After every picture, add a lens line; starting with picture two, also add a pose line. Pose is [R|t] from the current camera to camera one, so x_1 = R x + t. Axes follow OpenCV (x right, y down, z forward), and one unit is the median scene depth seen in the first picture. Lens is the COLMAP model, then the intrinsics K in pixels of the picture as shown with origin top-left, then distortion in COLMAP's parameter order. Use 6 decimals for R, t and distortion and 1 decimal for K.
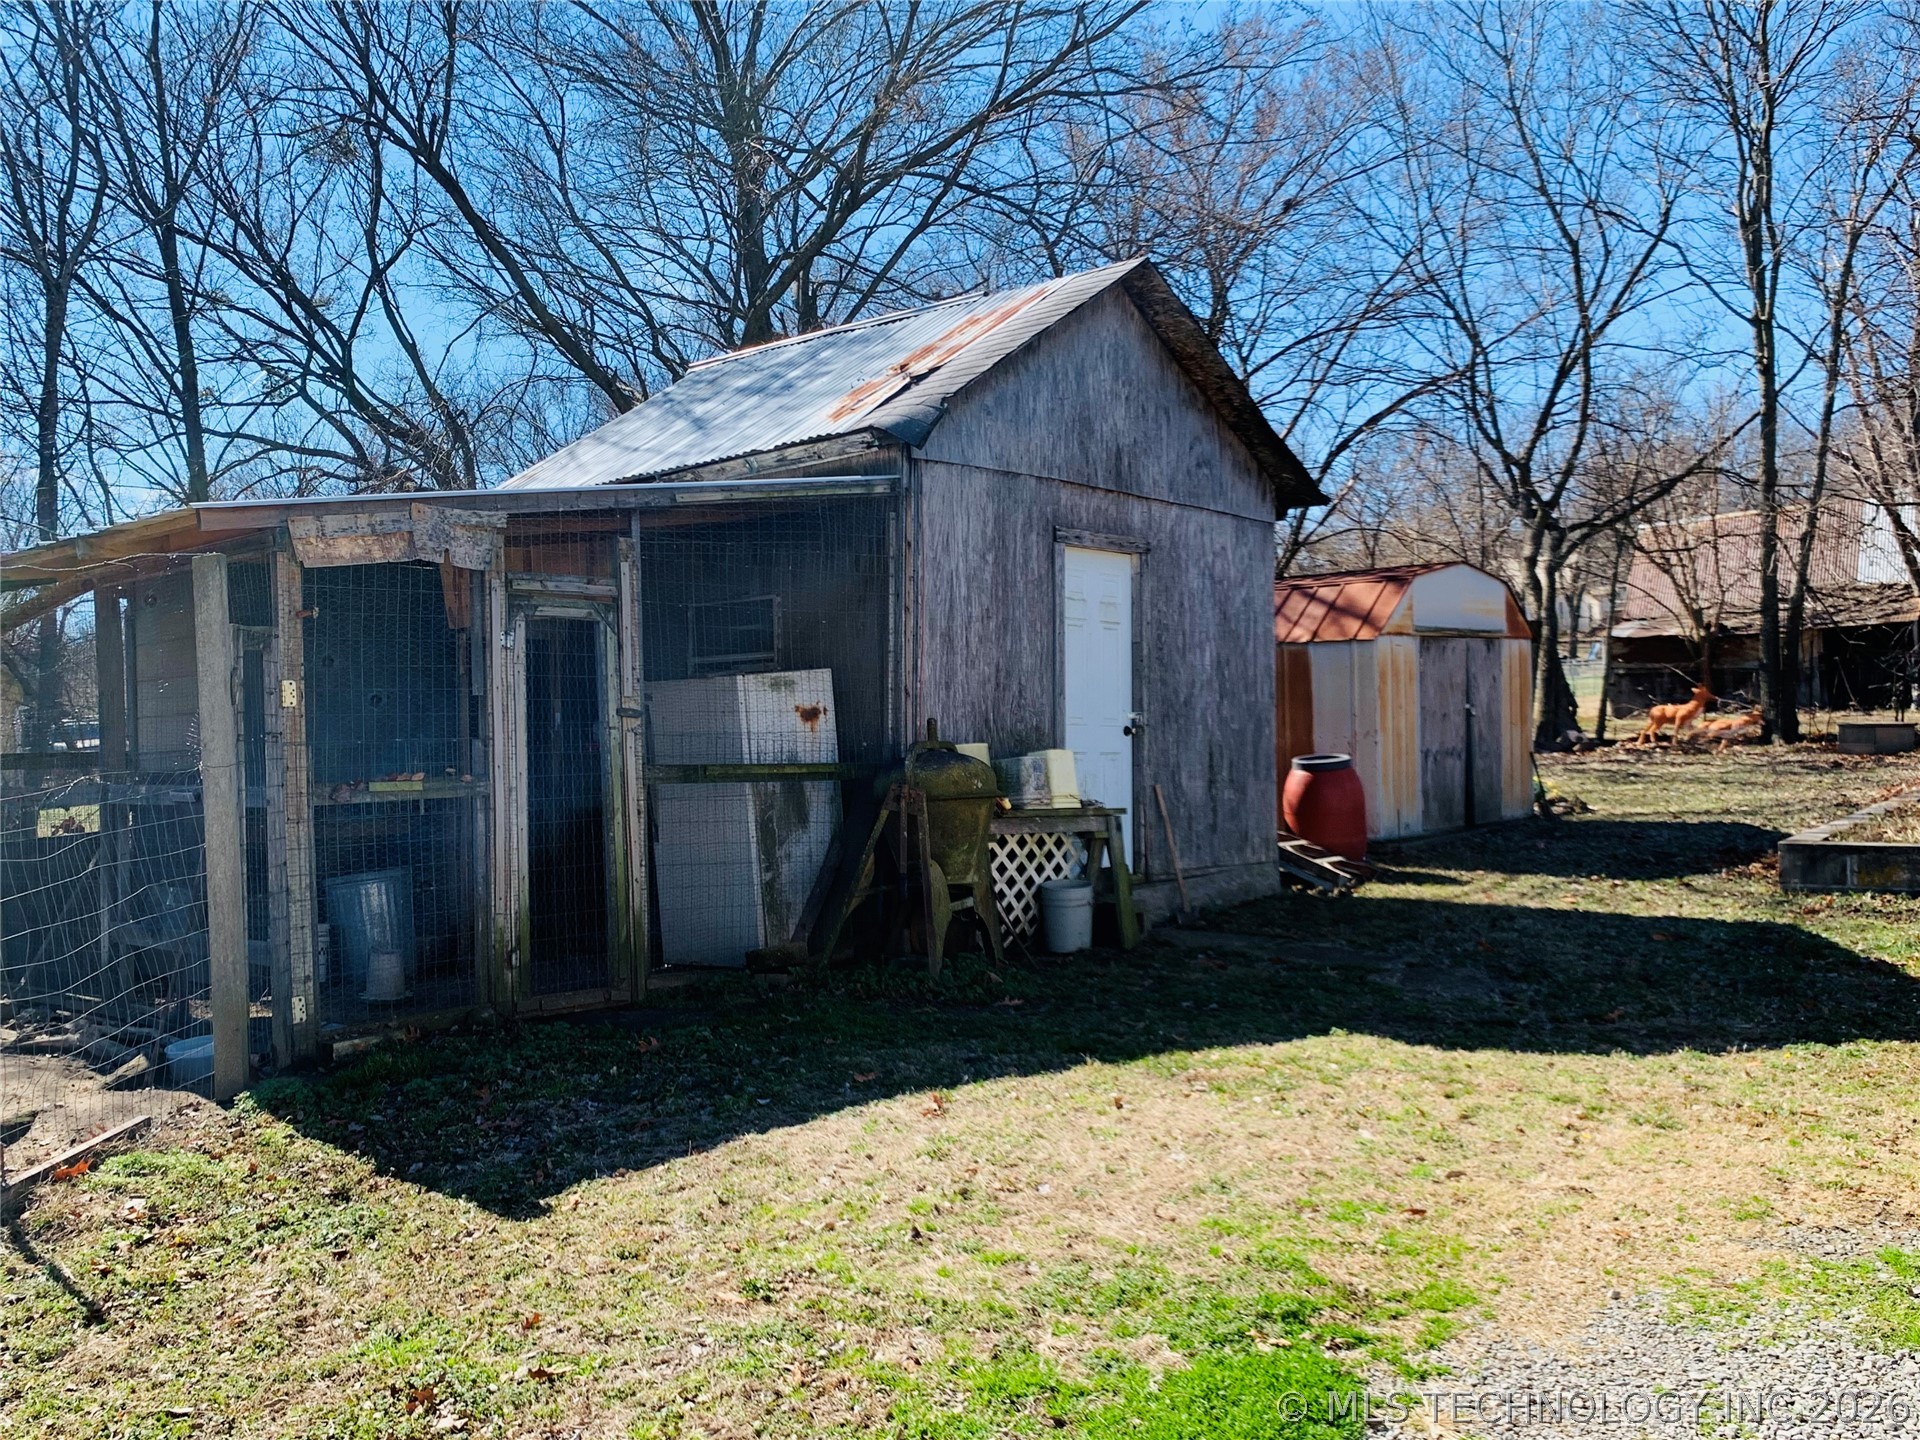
lens RADIAL K [[1692.4, 0, 942.3], [0, 1692.4, 714.5], [0, 0, 1]] dist [0.102332, -0.244095]
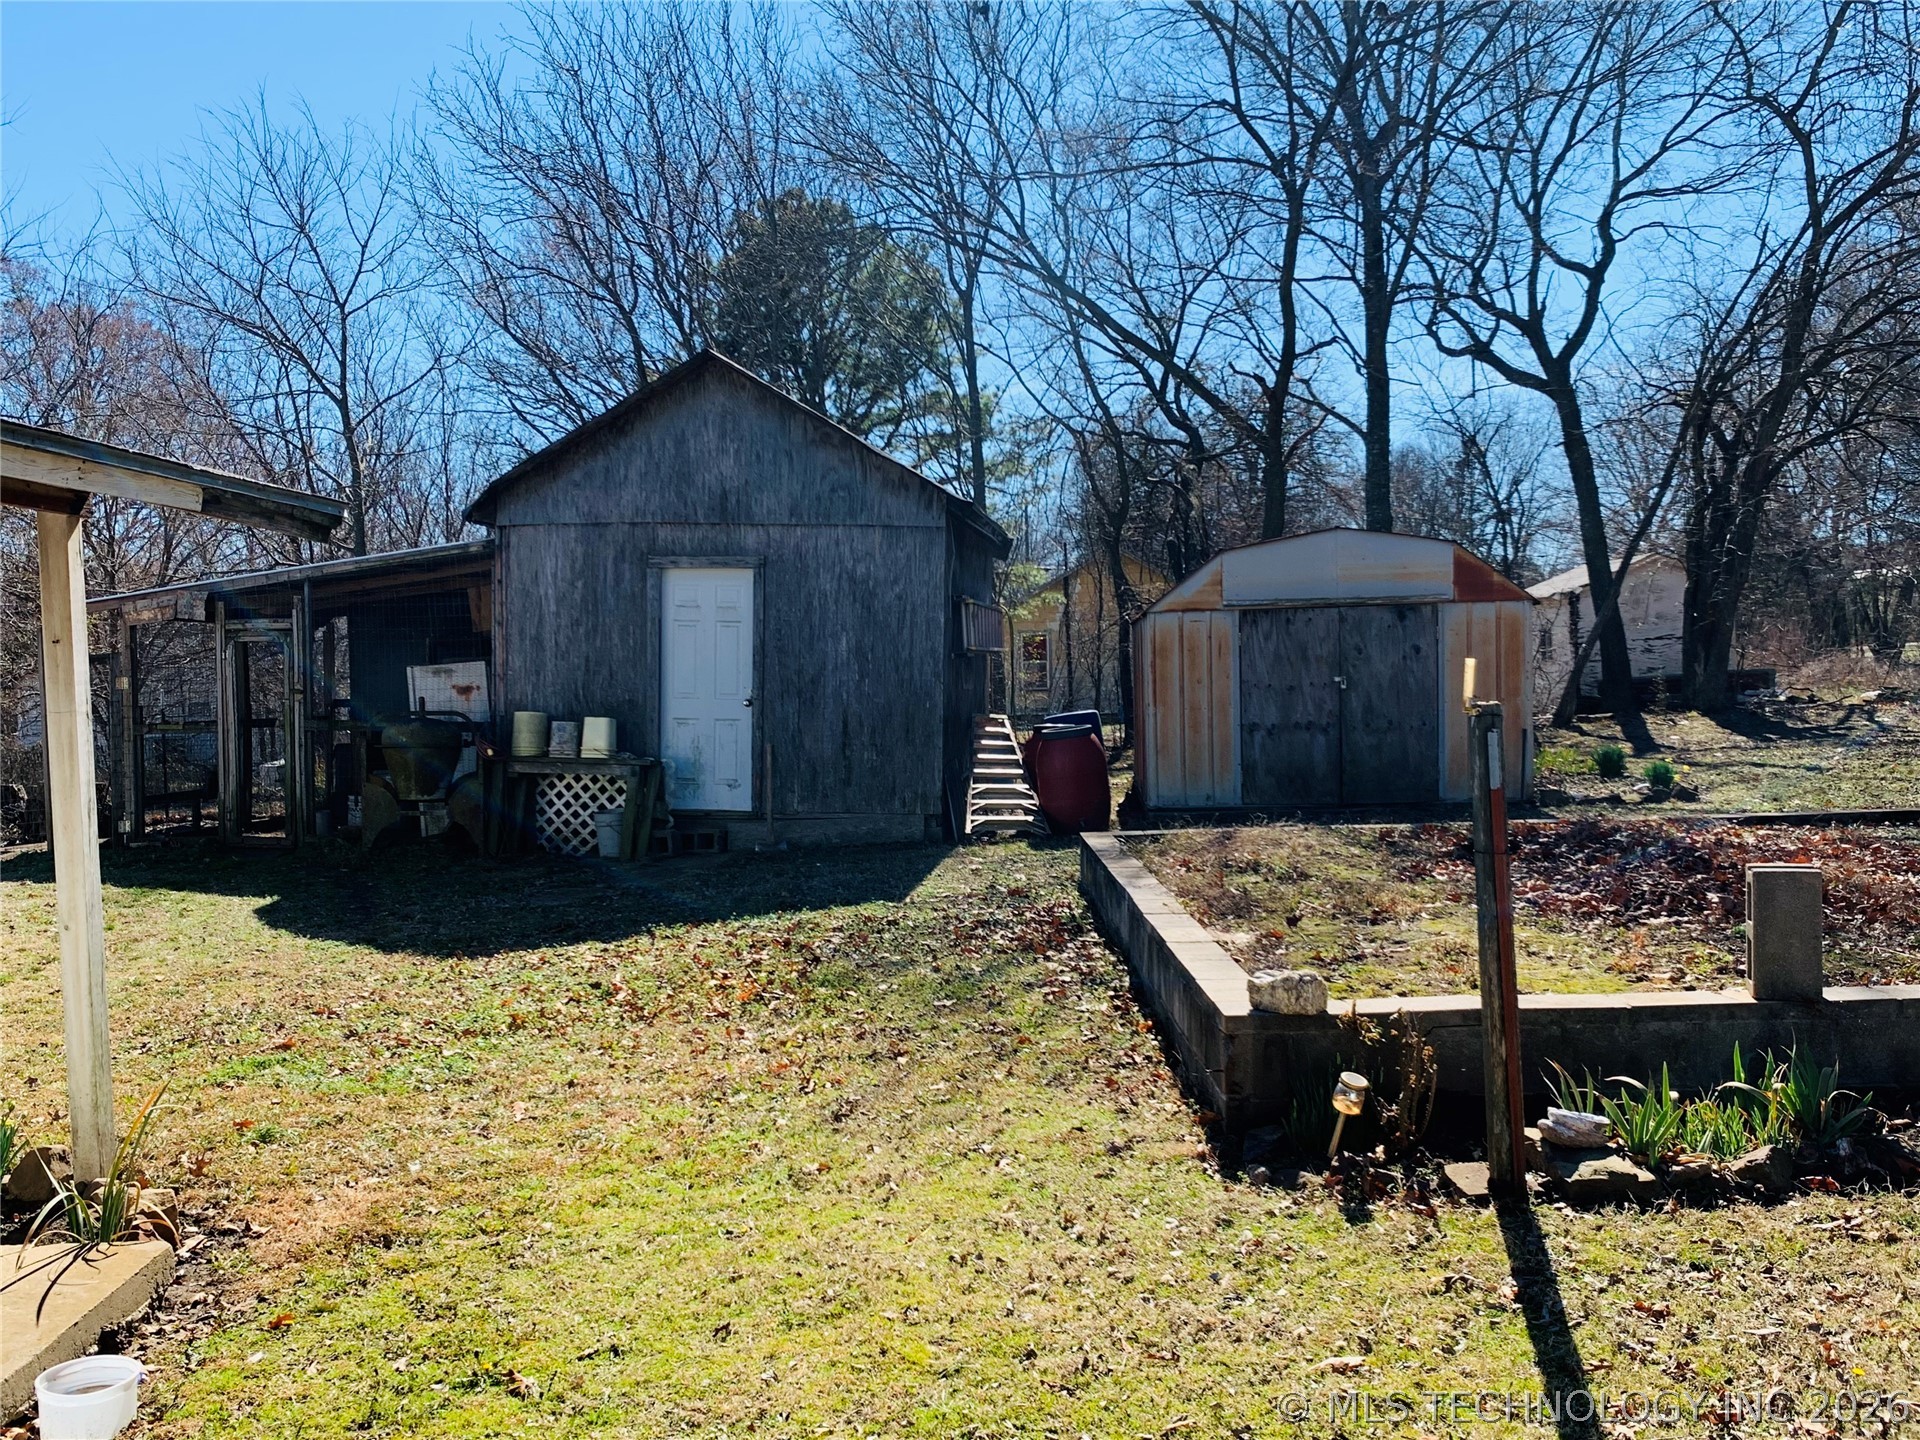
lens RADIAL K [[1692.4, 0, 942.3], [0, 1692.4, 714.5], [0, 0, 1]] dist [0.102332, -0.244095]
pose [[0.590315, 0.032733, -0.806509, 1.290071], [0.006750, 0.998942, 0.045484, -0.041355], [0.807145, -0.032293, 0.589469, 0.353438]]
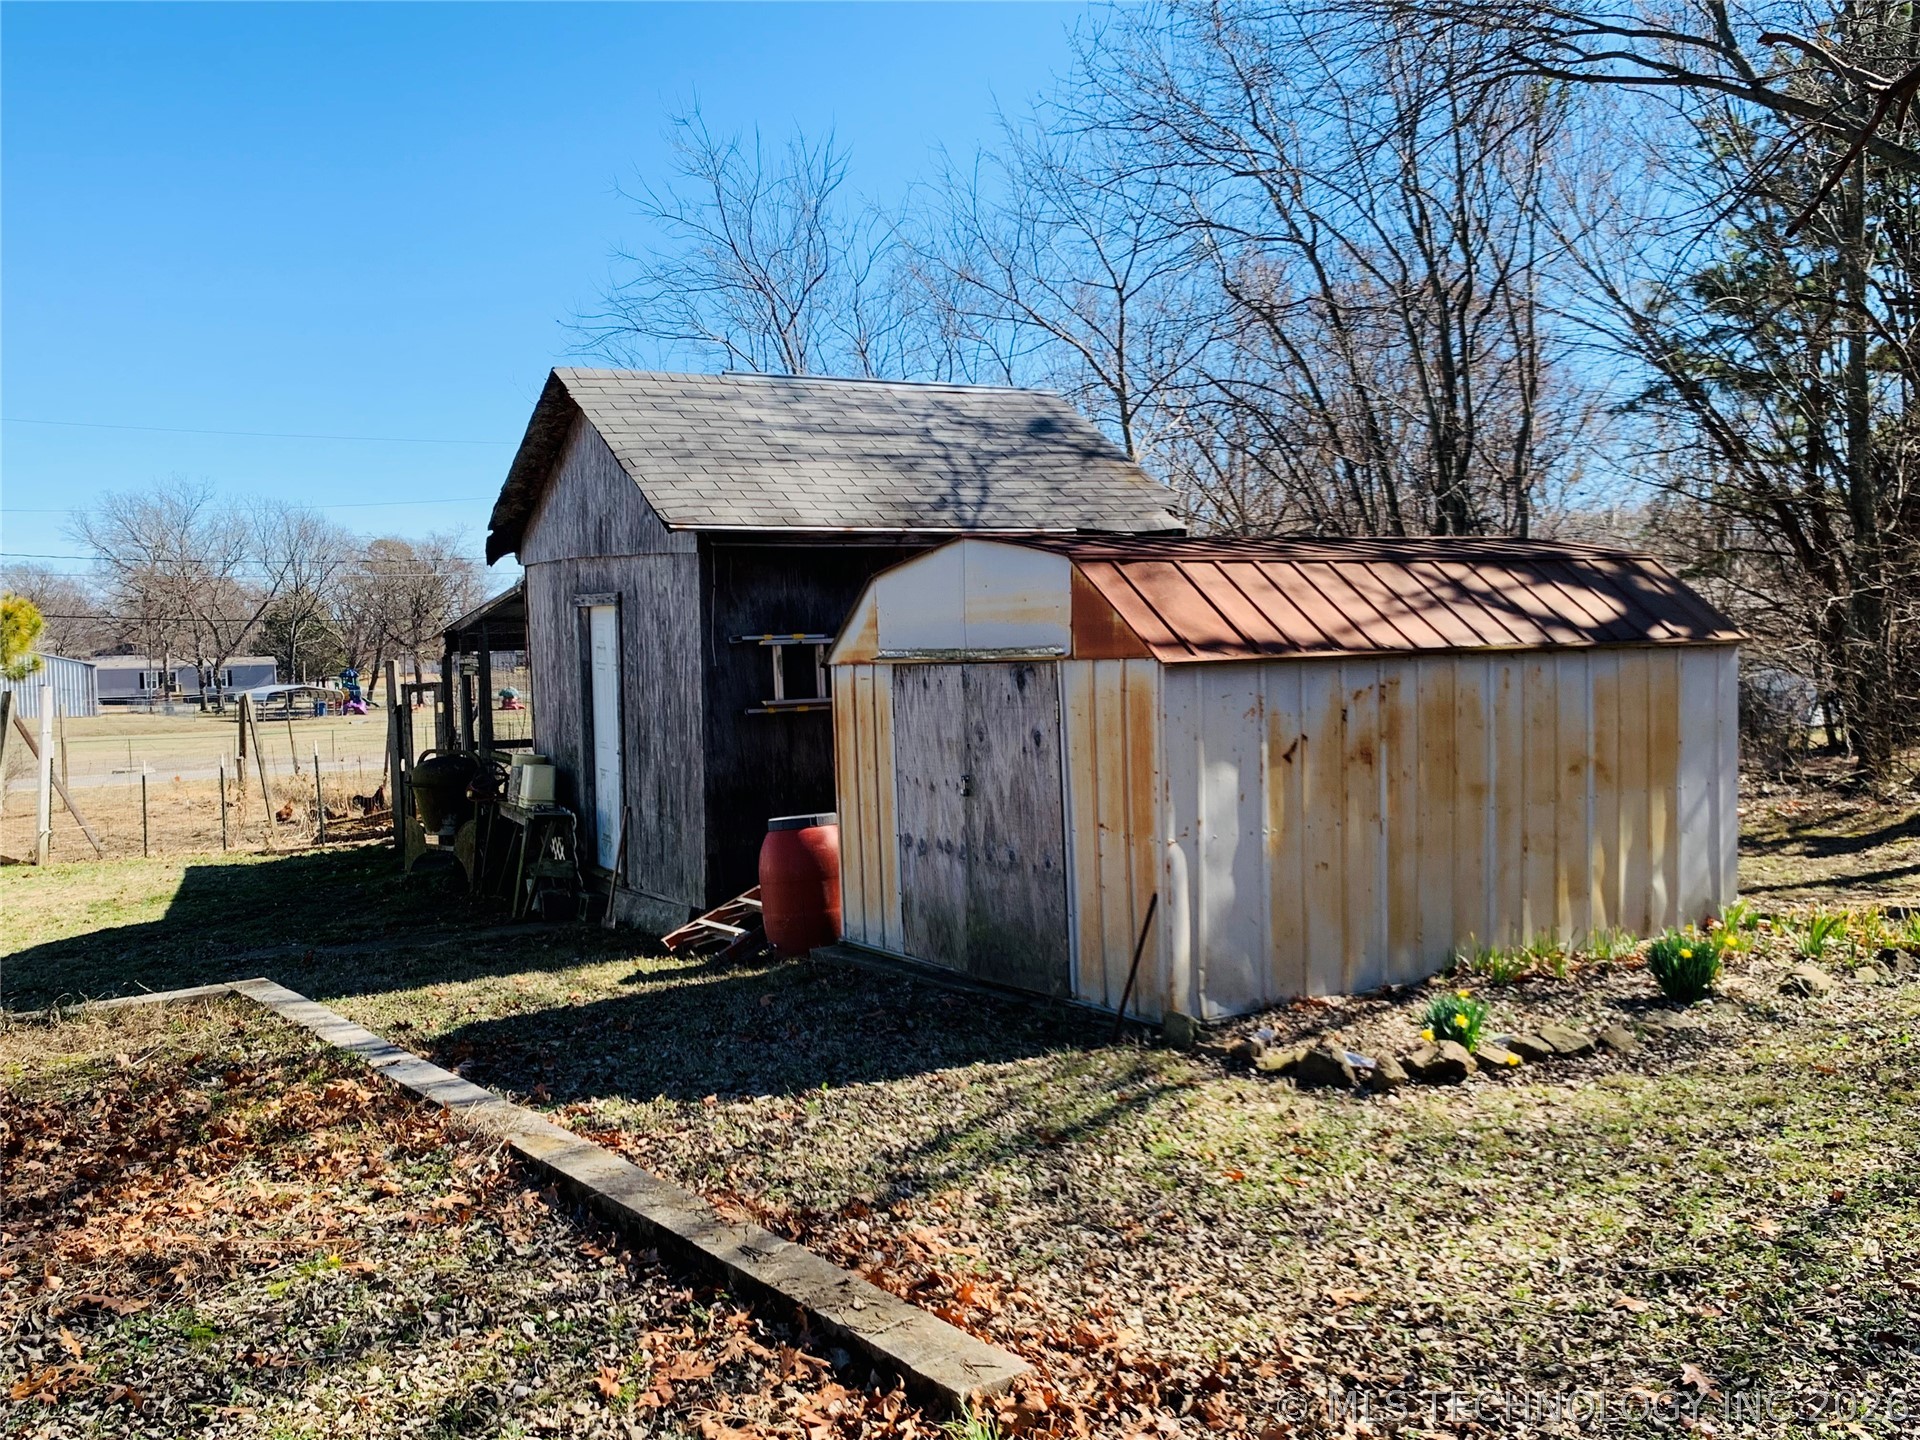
lens RADIAL K [[1692.4, 0, 942.3], [0, 1692.4, 714.5], [0, 0, 1]] dist [0.102332, -0.244095]
pose [[-0.266027, 0.071201, -0.961333, 1.200842], [0.033328, 0.997352, 0.064646, -0.090063], [0.963389, -0.014842, -0.267695, 1.558507]]
